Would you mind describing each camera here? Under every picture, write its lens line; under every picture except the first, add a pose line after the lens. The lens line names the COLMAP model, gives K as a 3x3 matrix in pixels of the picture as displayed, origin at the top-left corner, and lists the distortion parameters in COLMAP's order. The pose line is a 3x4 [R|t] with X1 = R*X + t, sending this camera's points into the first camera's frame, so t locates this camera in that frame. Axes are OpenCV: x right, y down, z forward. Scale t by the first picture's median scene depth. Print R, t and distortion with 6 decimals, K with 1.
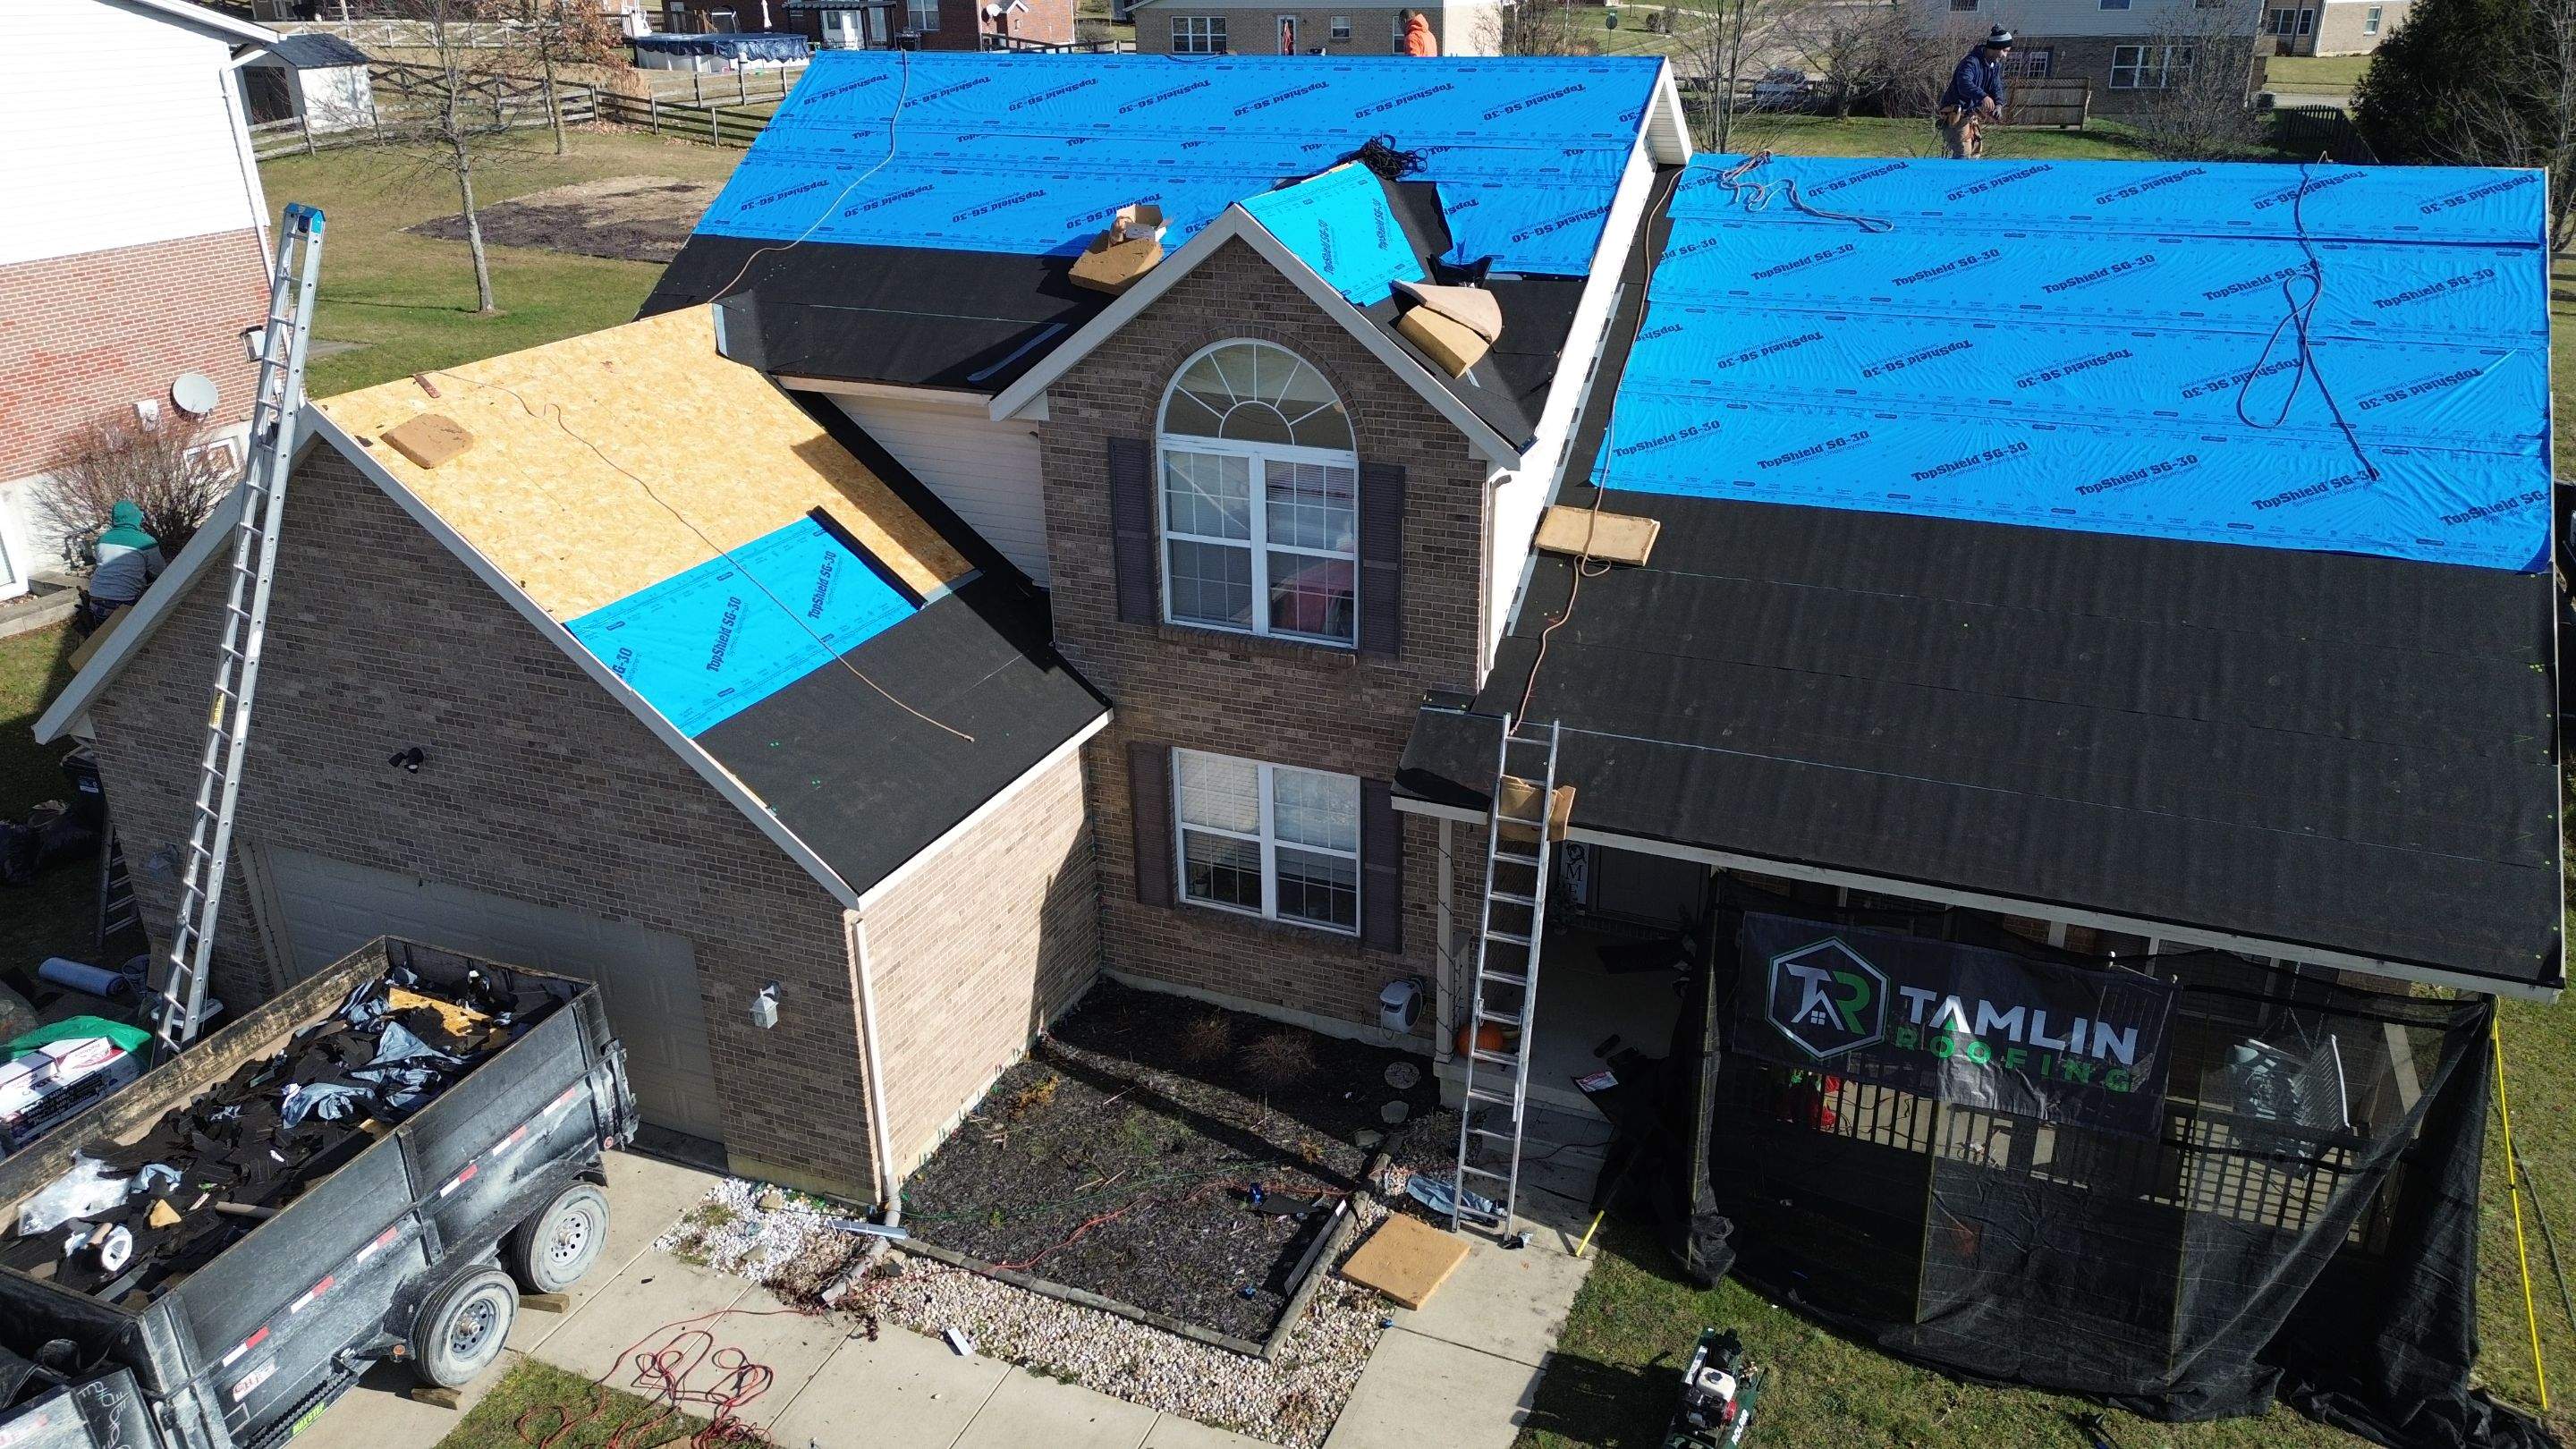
lens RADIAL K [[1817.8, 0, 1296.7], [0, 1817.8, 717.6], [0, 0, 1]] dist [0.071110, -0.068993]
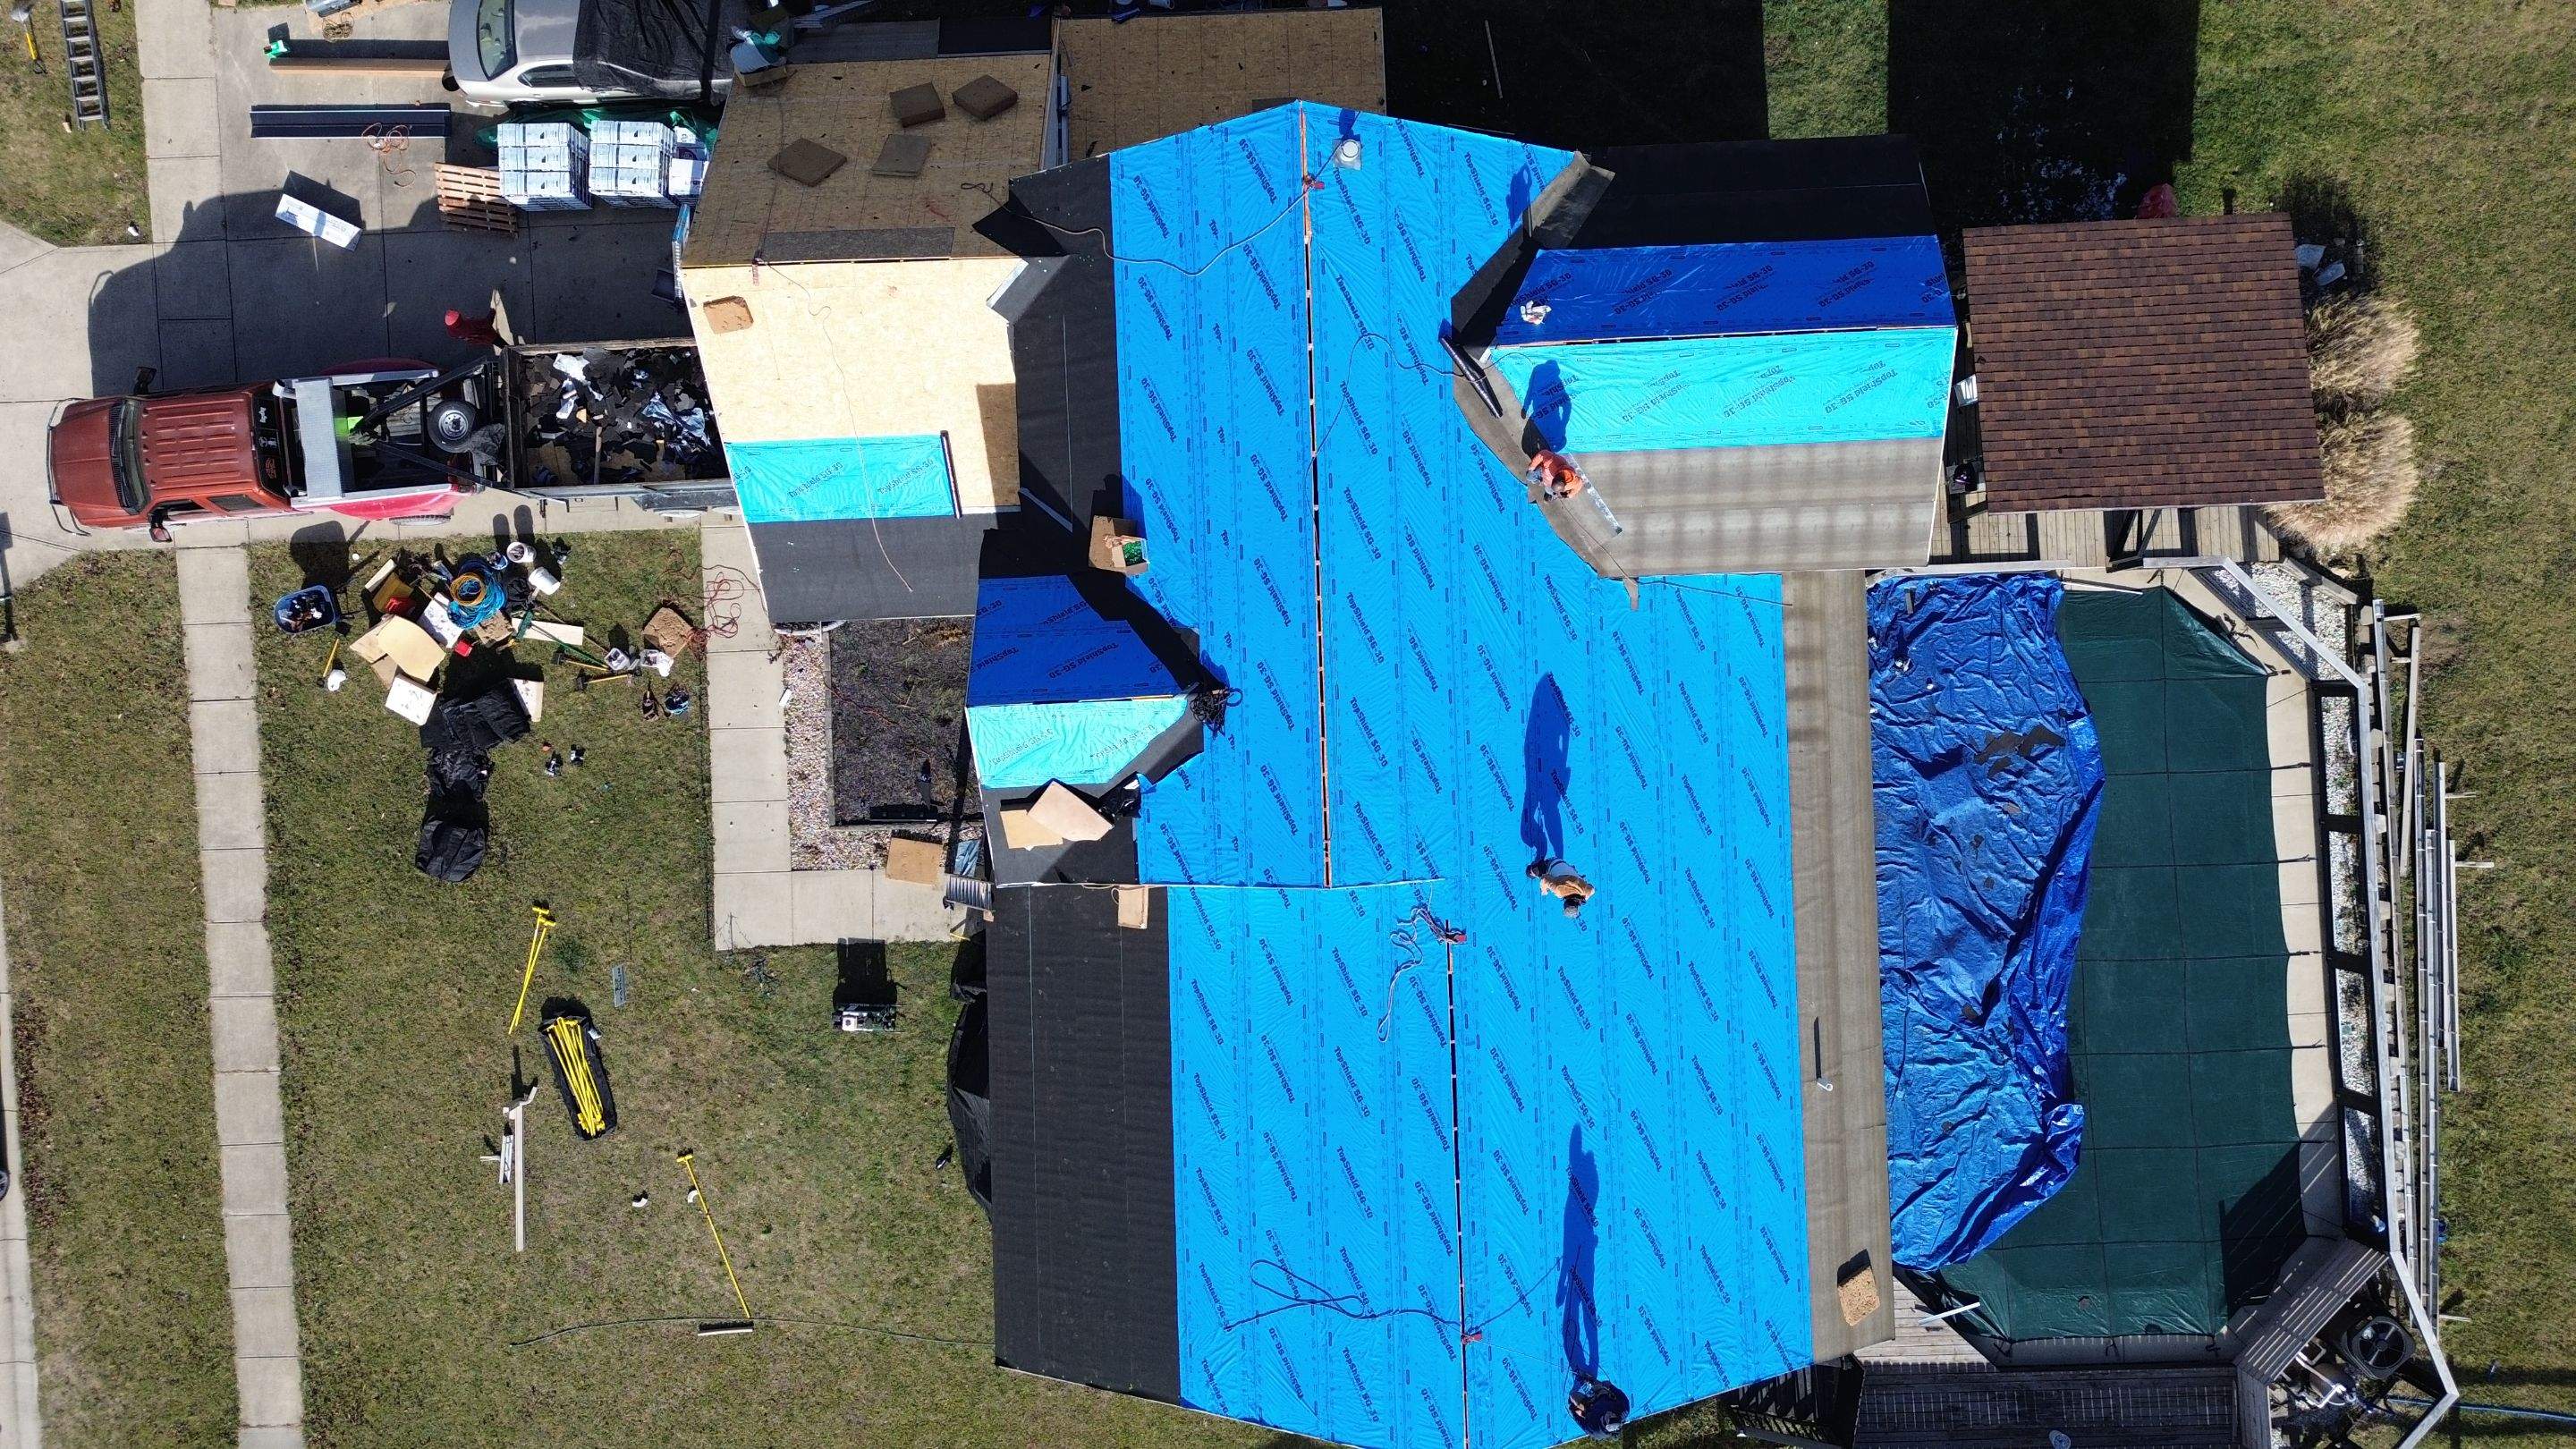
lens RADIAL K [[1817.8, 0, 1296.7], [0, 1817.8, 717.6], [0, 0, 1]] dist [0.071110, -0.068993]
pose [[0.422388, 0.906414, -0.001119, 0.096348], [-0.340192, 0.159673, 0.926701, -1.804258], [0.840154, -0.391047, 0.375798, 0.630698]]
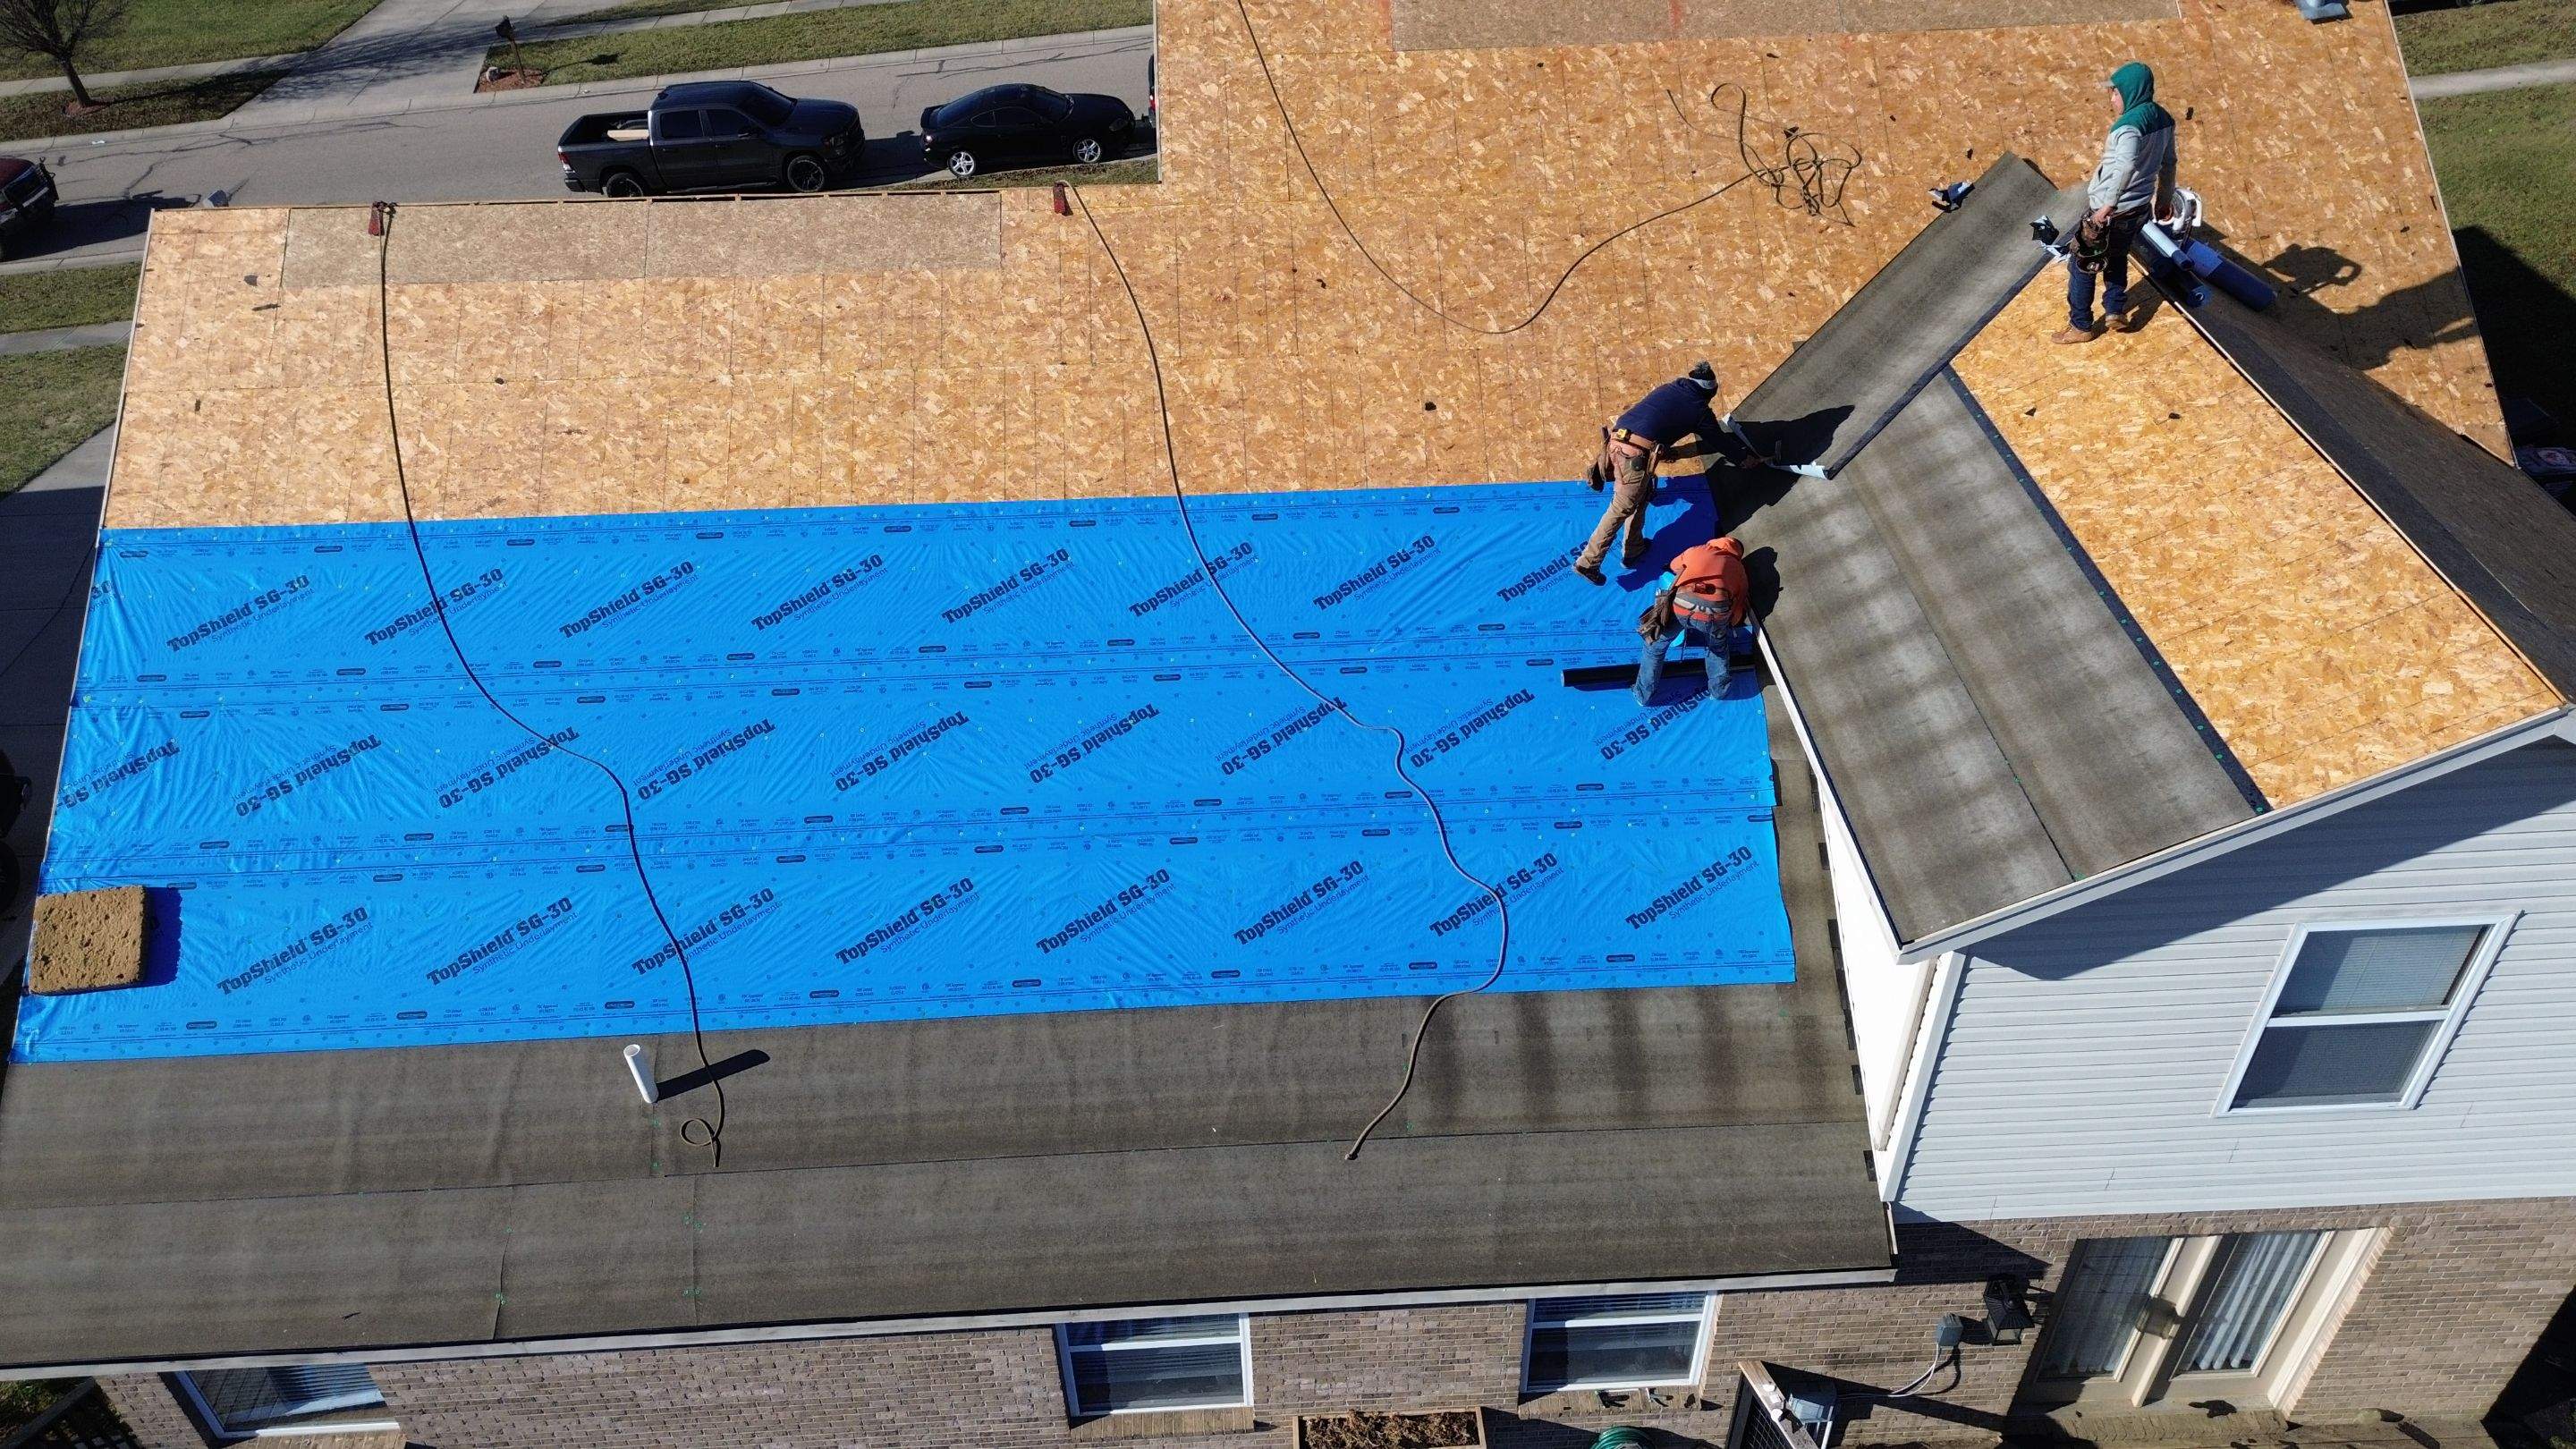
lens RADIAL K [[1817.8, 0, 1296.7], [0, 1817.8, 717.6], [0, 0, 1]] dist [0.071110, -0.068993]
pose [[-0.901515, 0.288729, -0.322345, 0.593553], [-0.136088, 0.517935, 0.844526, -1.039906], [0.410793, 0.805220, -0.427633, 1.919290]]
